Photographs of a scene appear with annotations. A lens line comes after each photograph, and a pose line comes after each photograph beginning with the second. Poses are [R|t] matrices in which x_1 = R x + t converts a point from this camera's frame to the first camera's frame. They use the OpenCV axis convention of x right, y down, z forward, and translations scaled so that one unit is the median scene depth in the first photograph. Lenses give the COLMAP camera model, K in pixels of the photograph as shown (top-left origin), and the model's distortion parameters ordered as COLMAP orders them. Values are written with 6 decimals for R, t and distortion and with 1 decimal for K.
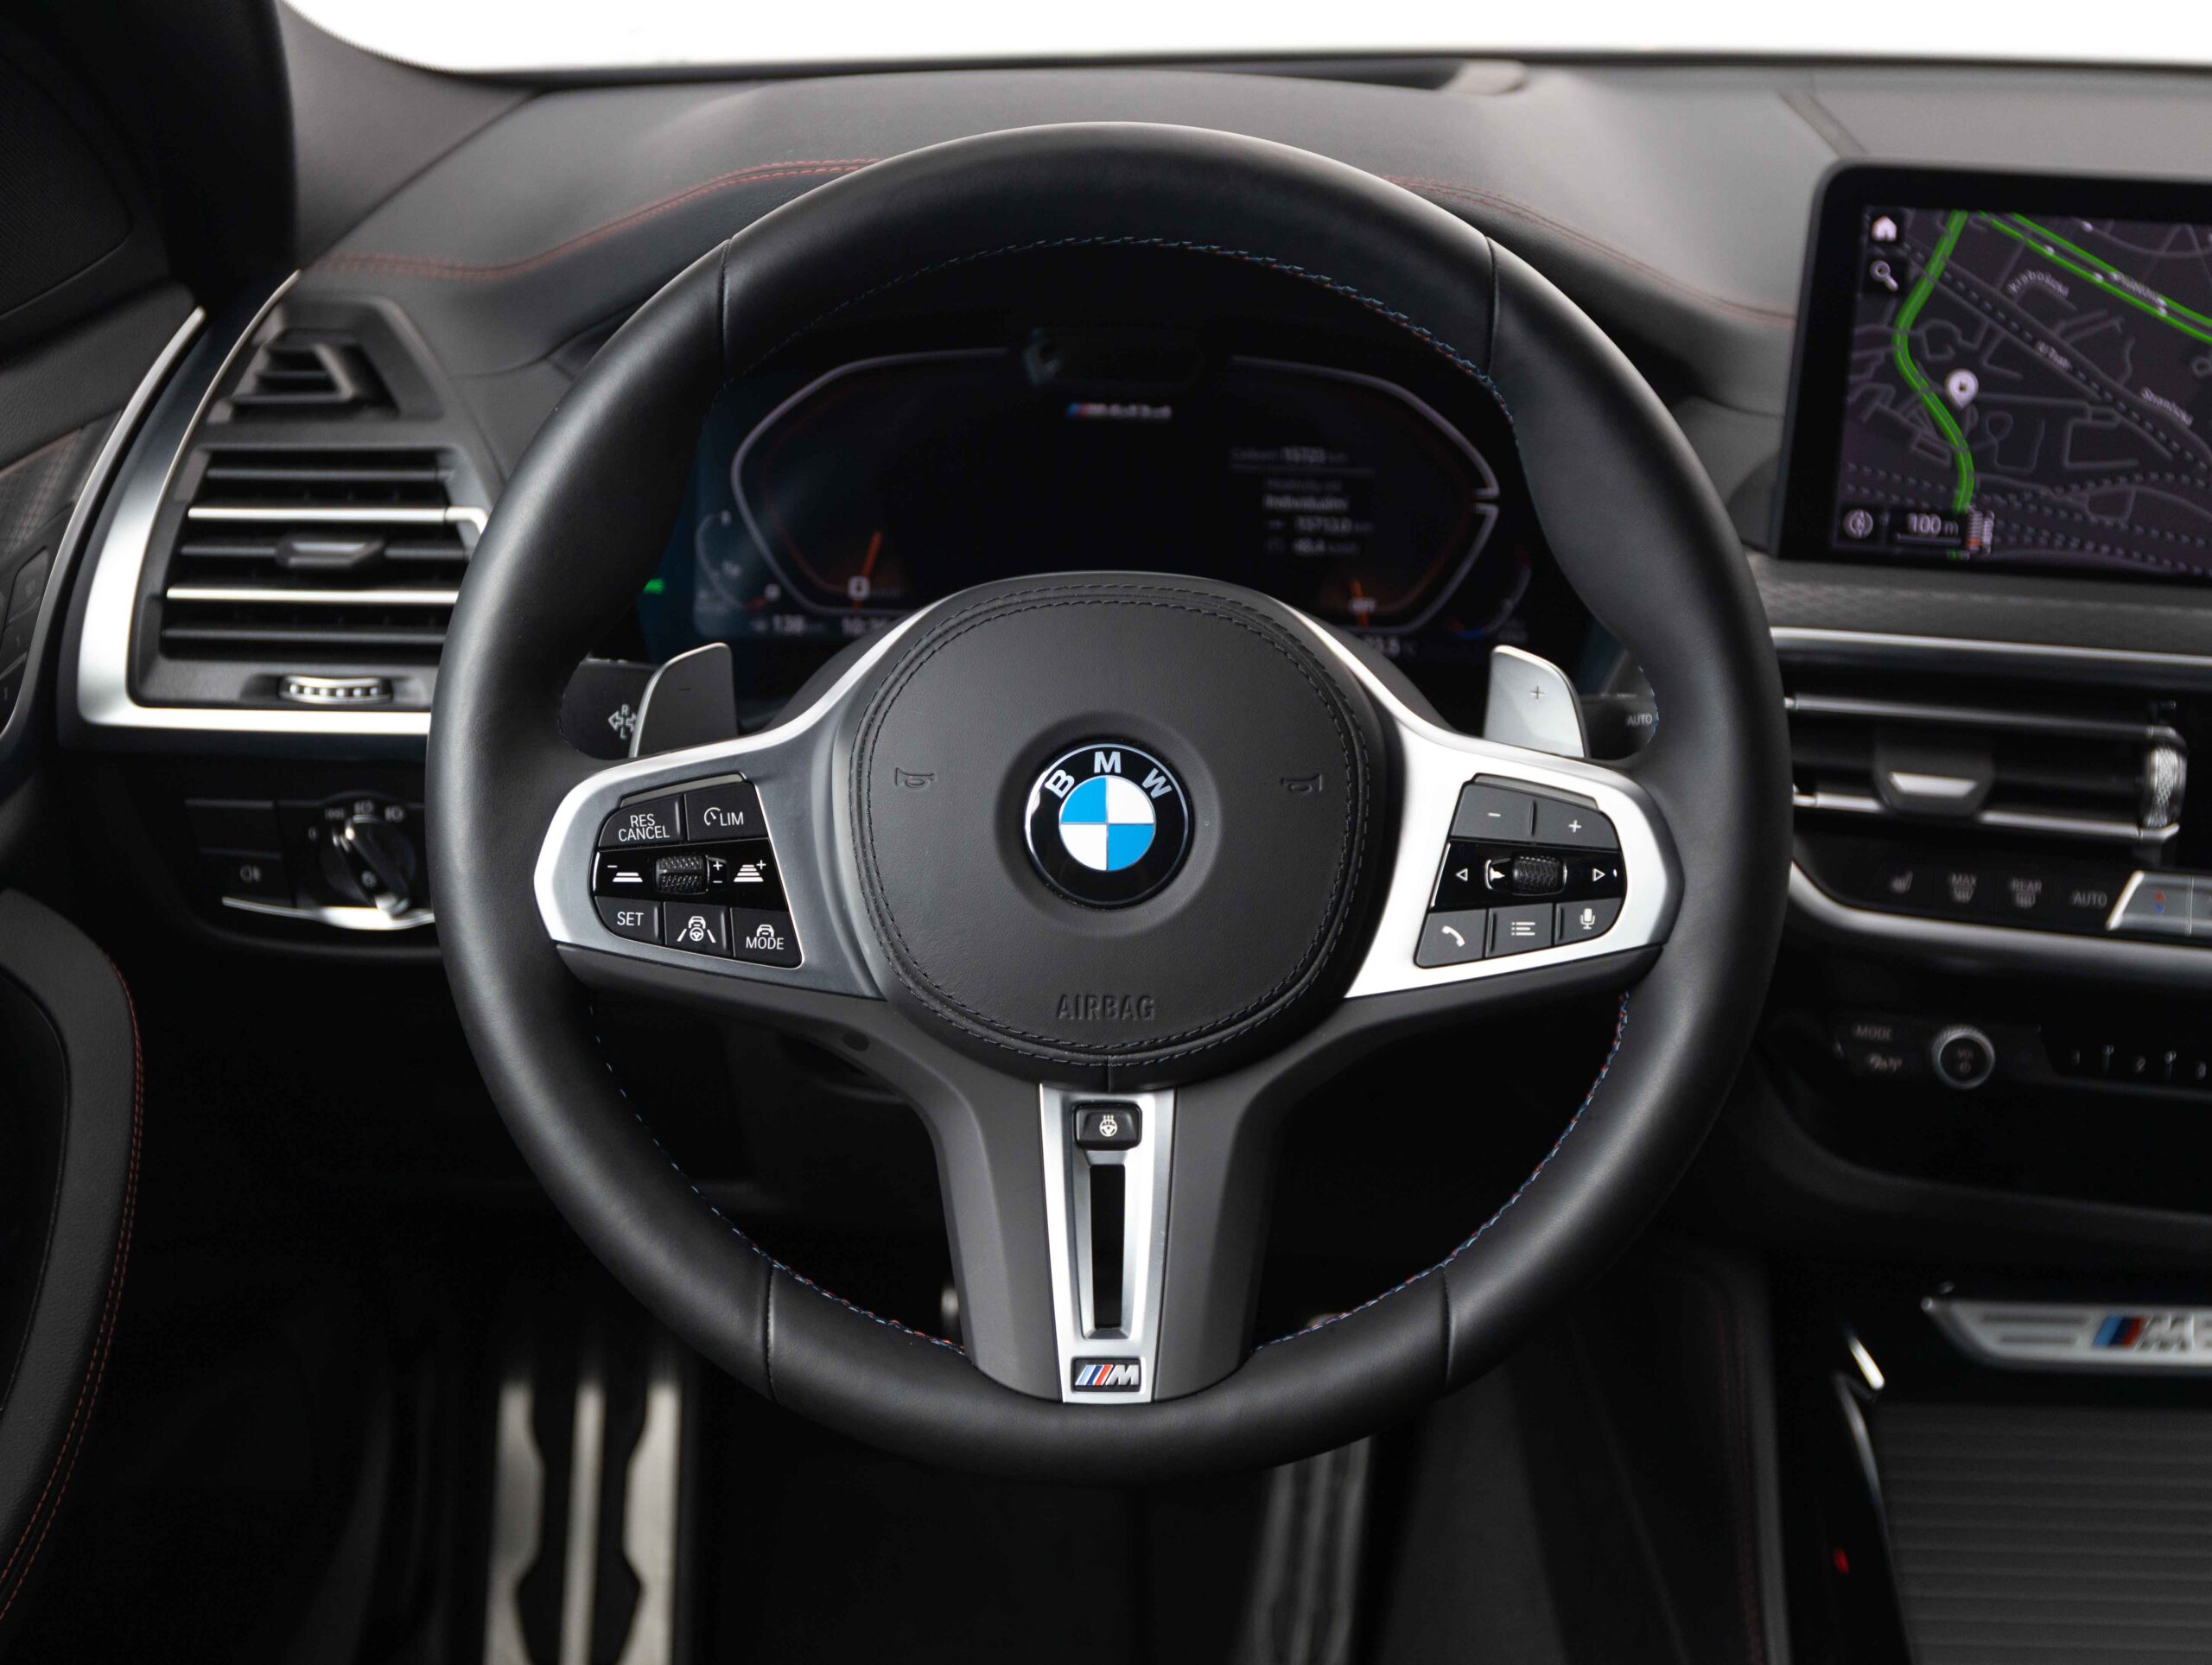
lens RADIAL K [[3229.0, 0, 1109.6], [0, 3229.0, 832.6], [0, 0, 1]] dist [-0.004969, 0.000000]
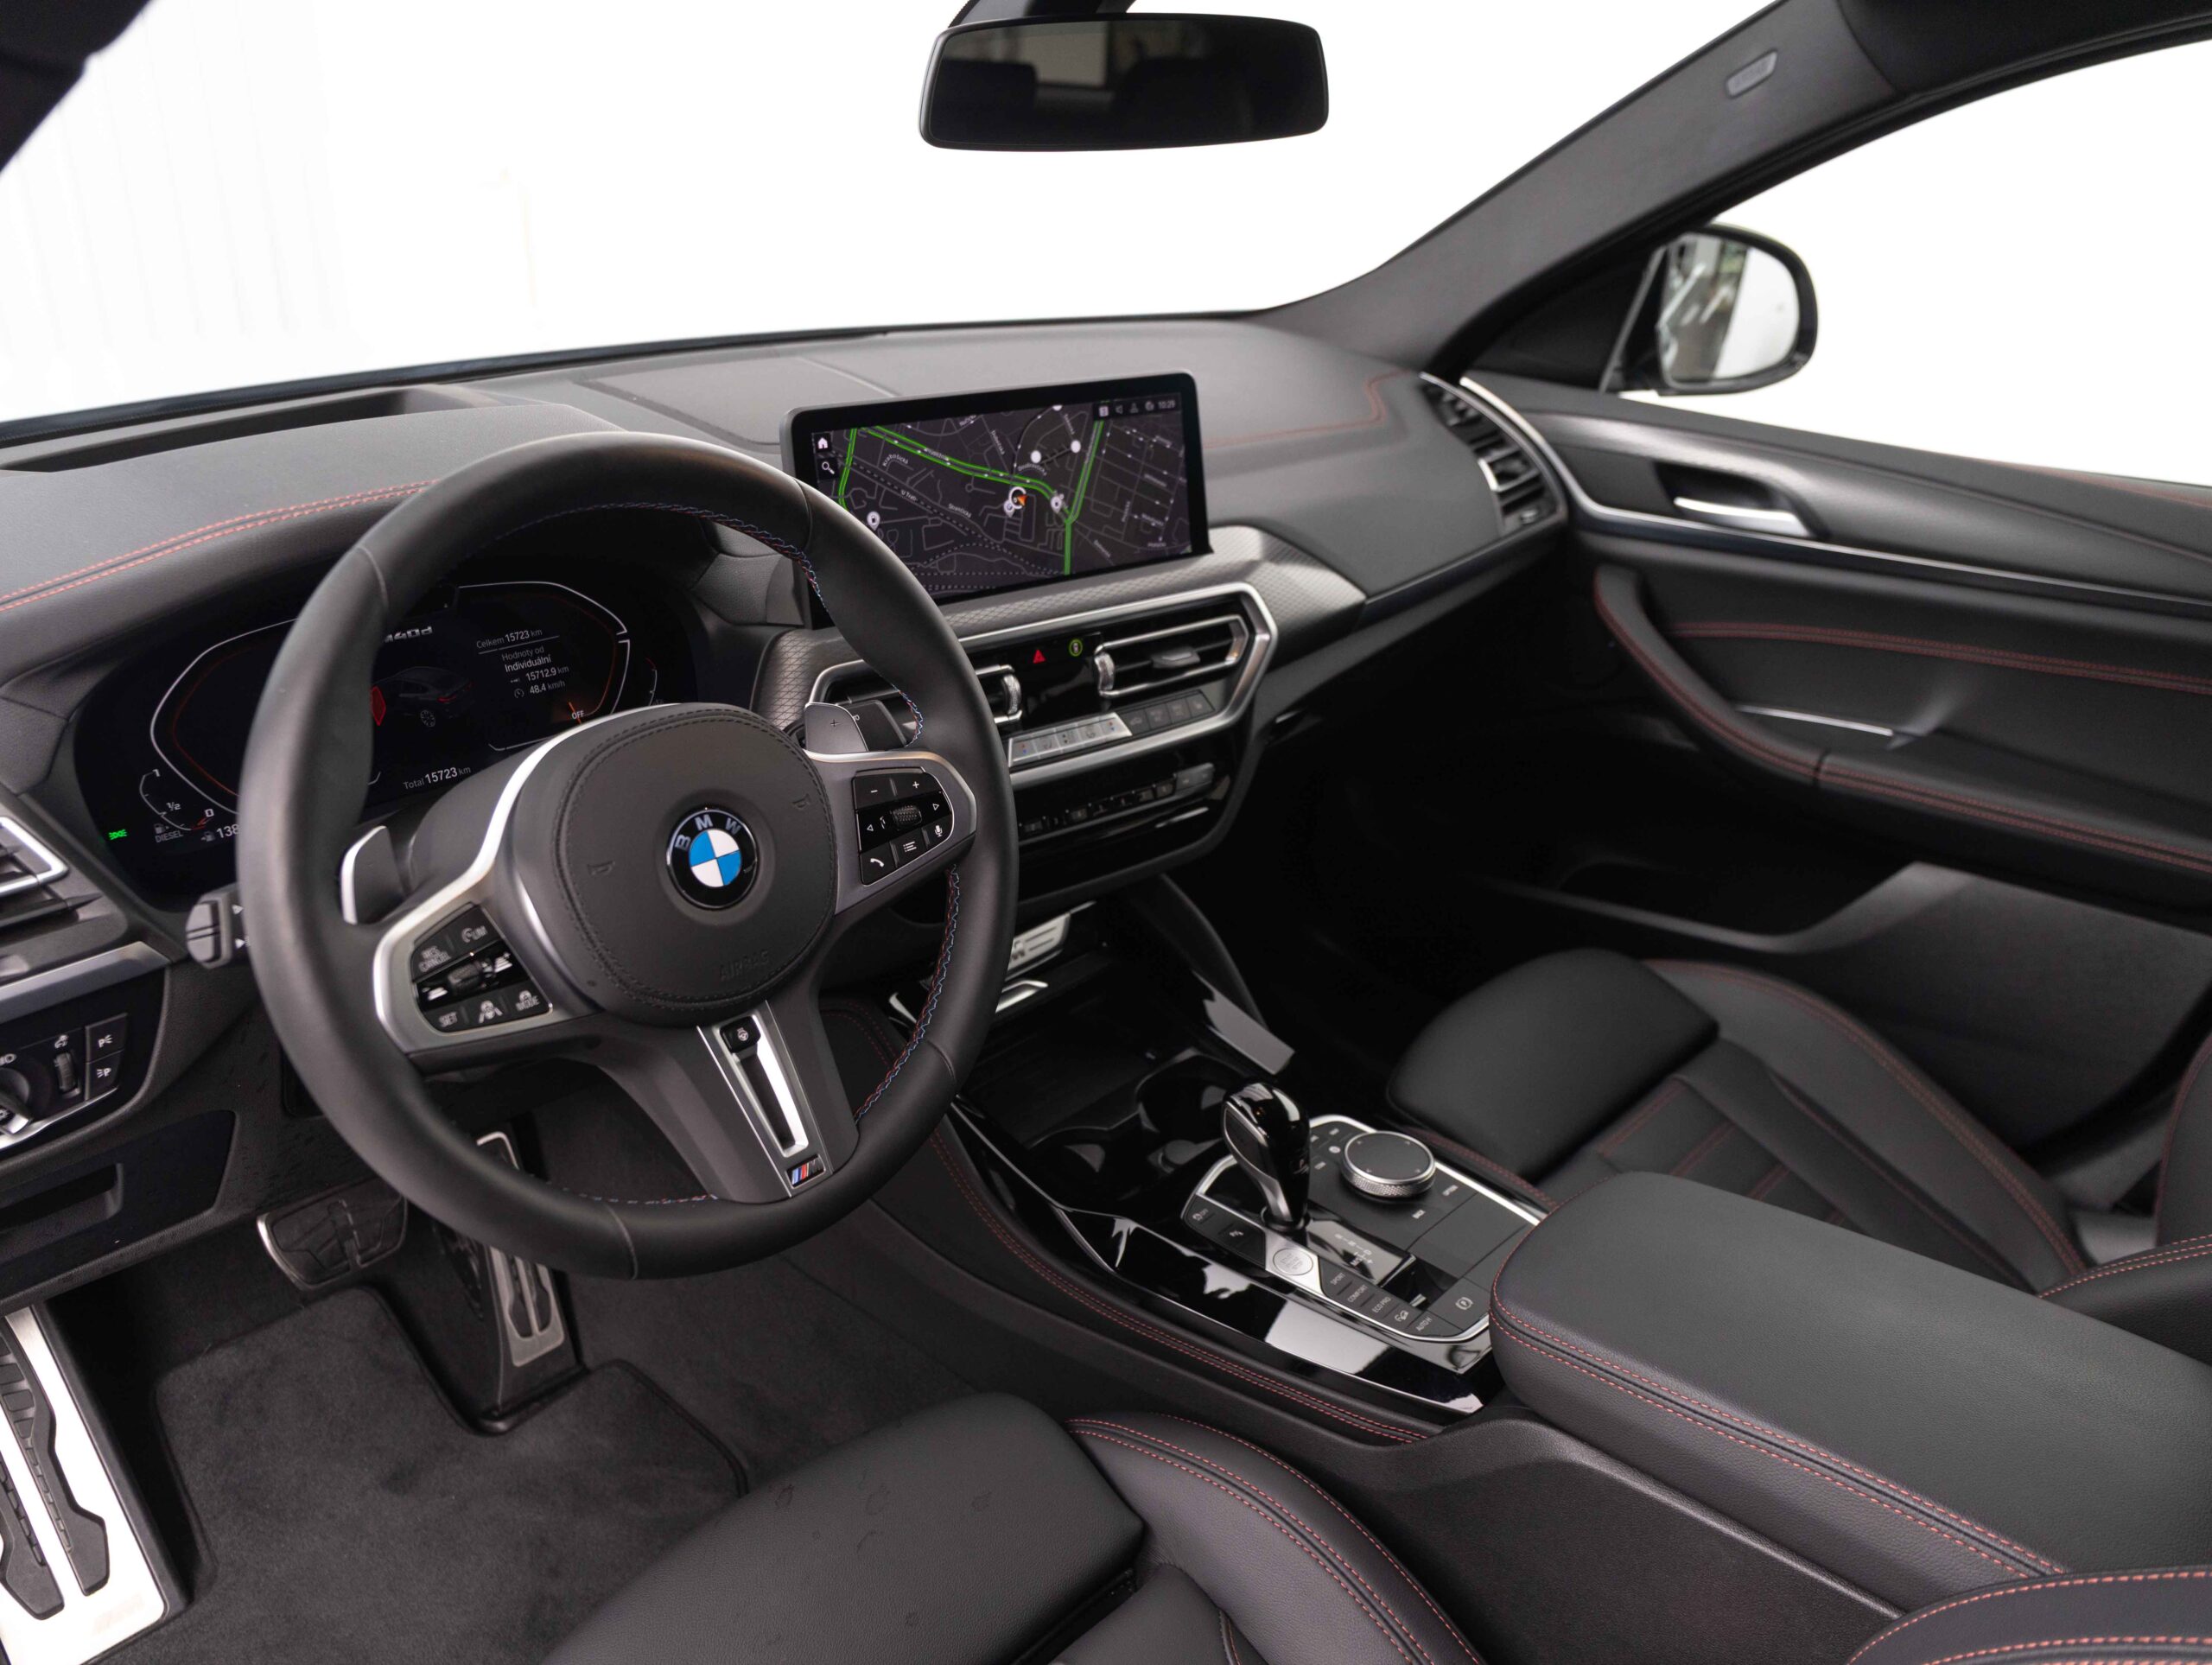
lens RADIAL K [[1694.1, 0, 1099.2], [0, 1694.1, 845.6], [0, 0, 1]] dist [0.015084, -0.011405]
pose [[0.685729, -0.308006, 0.659476, -0.371680], [0.271681, 0.948880, 0.160676, -0.080430], [-0.675252, 0.068987, 0.734354, 0.184797]]
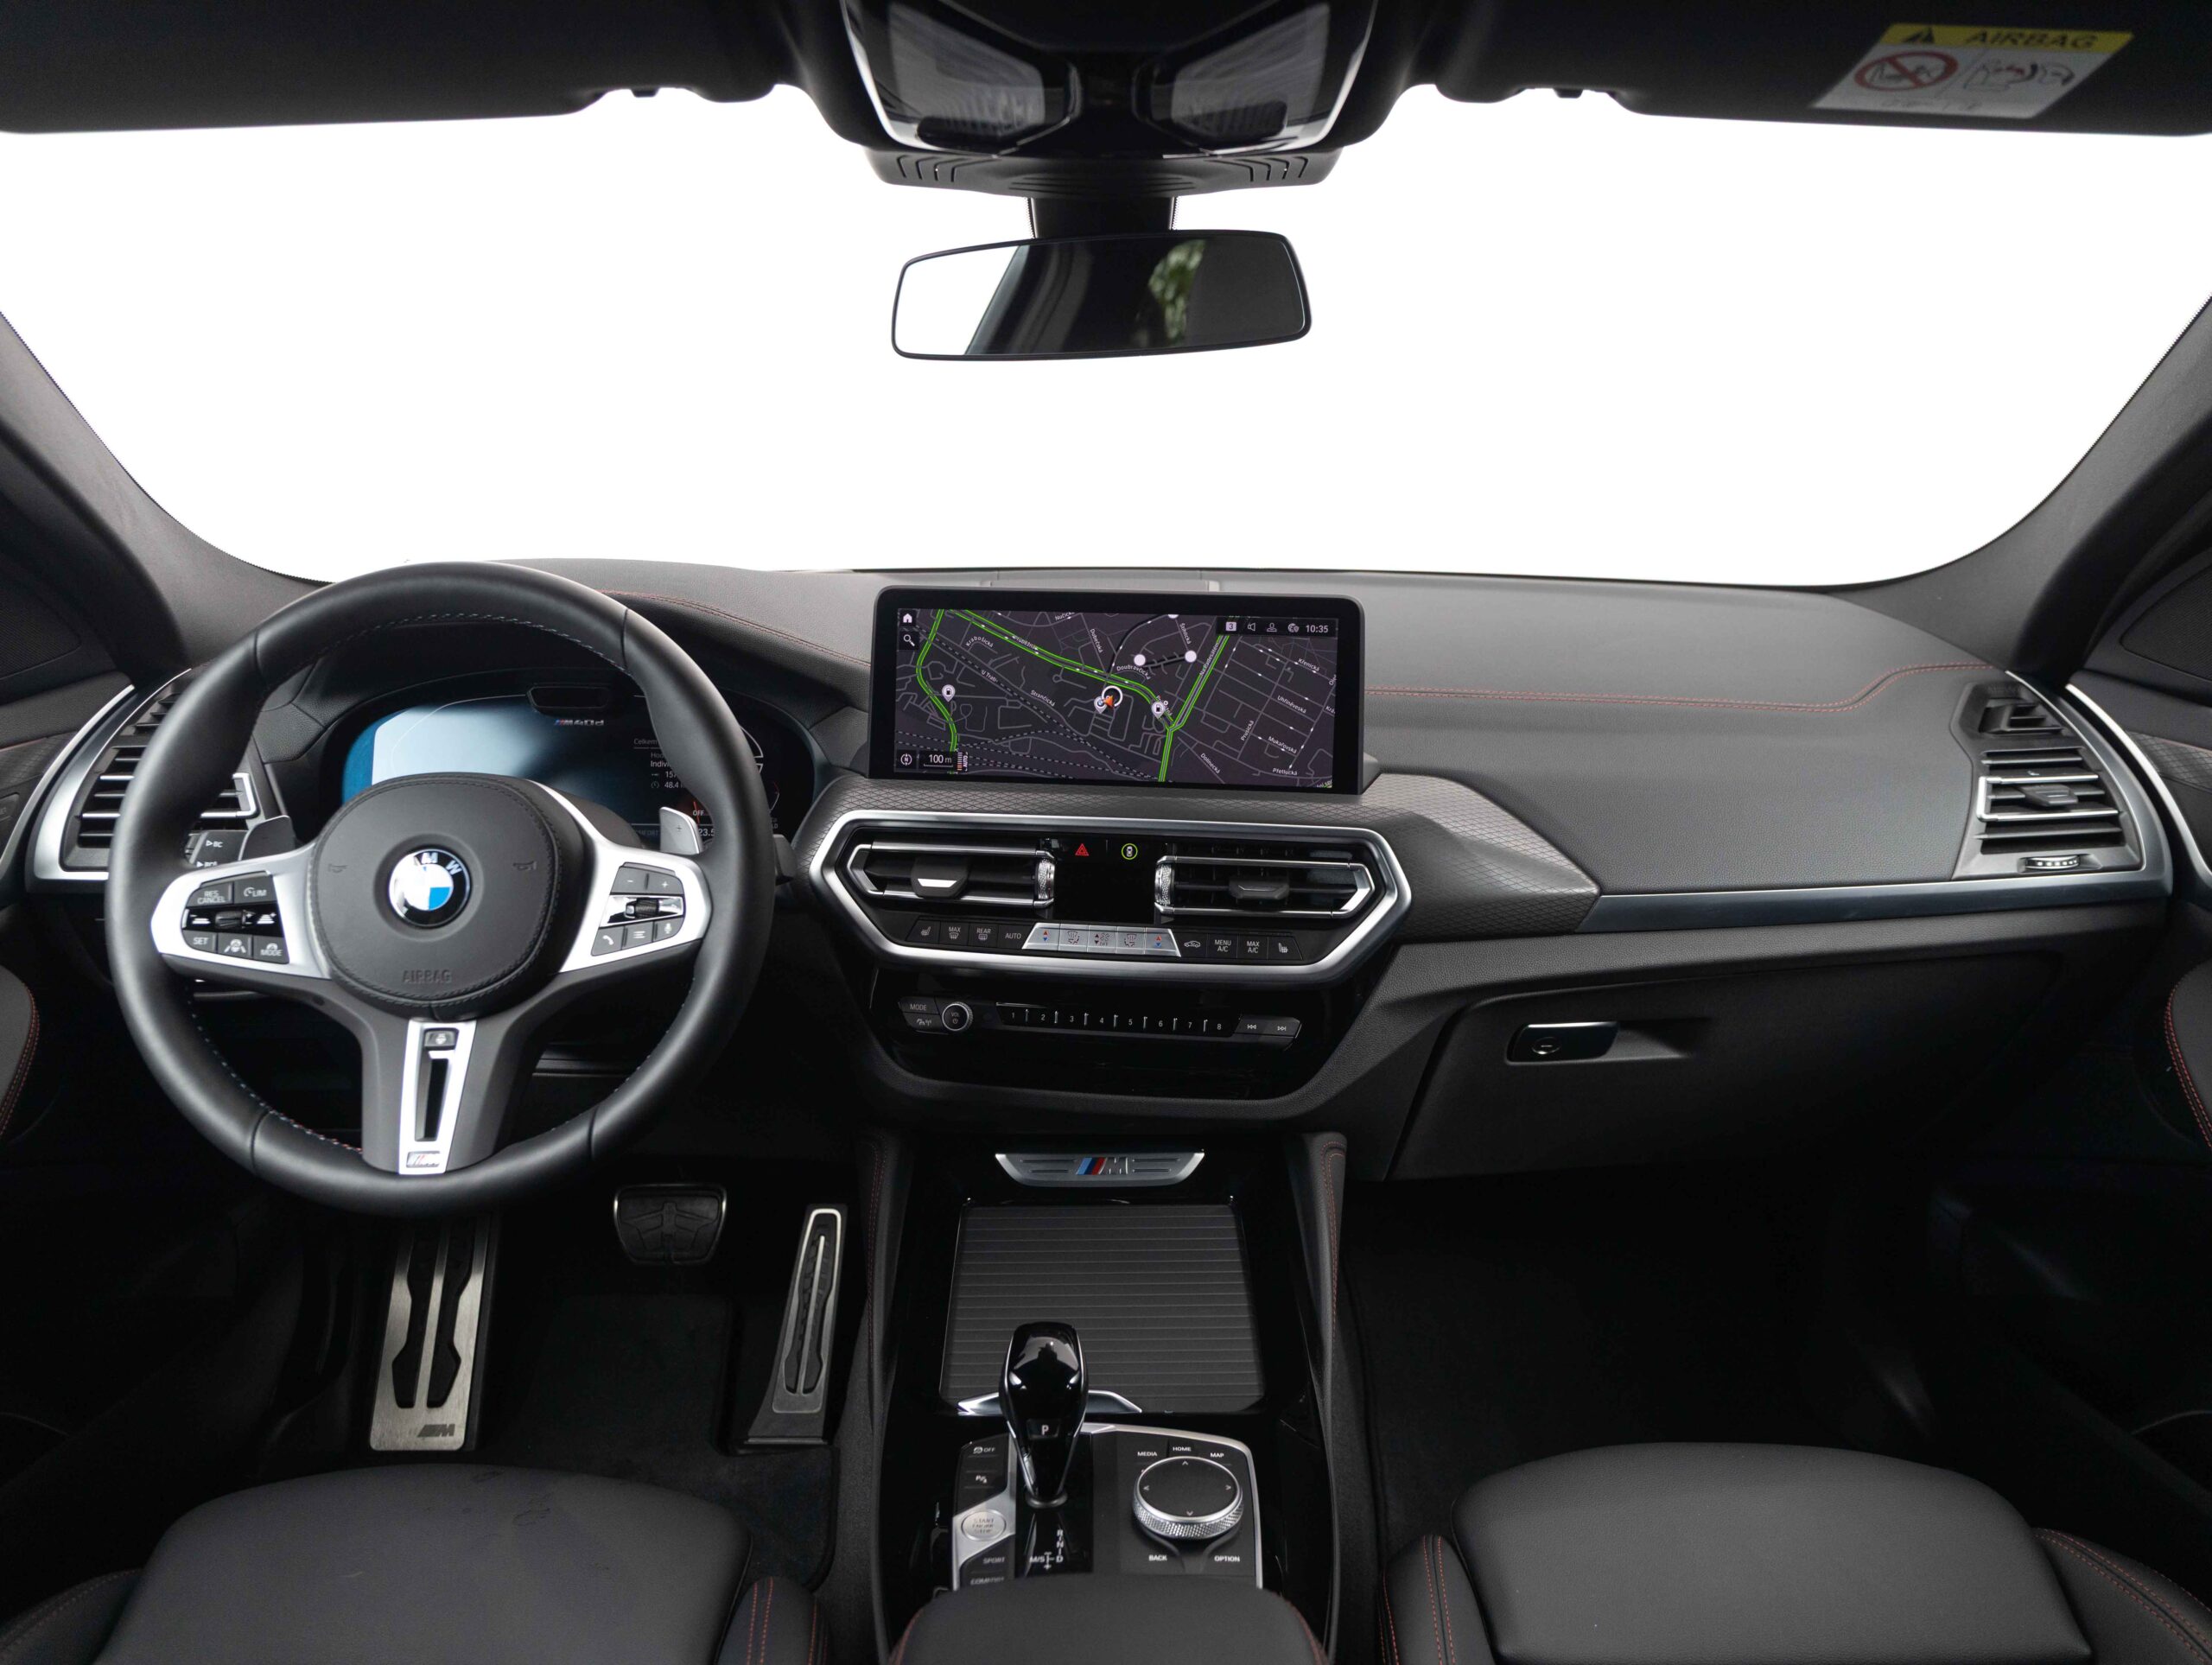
lens RADIAL K [[1694.1, 0, 1119.1], [0, 1694.1, 818.7], [0, 0, 1]] dist [0.015084, -0.011405]
pose [[0.999557, -0.025357, 0.015568, 0.358515], [0.027276, 0.989928, -0.138921, 0.098661], [-0.011888, 0.139284, 0.990181, -0.073578]]
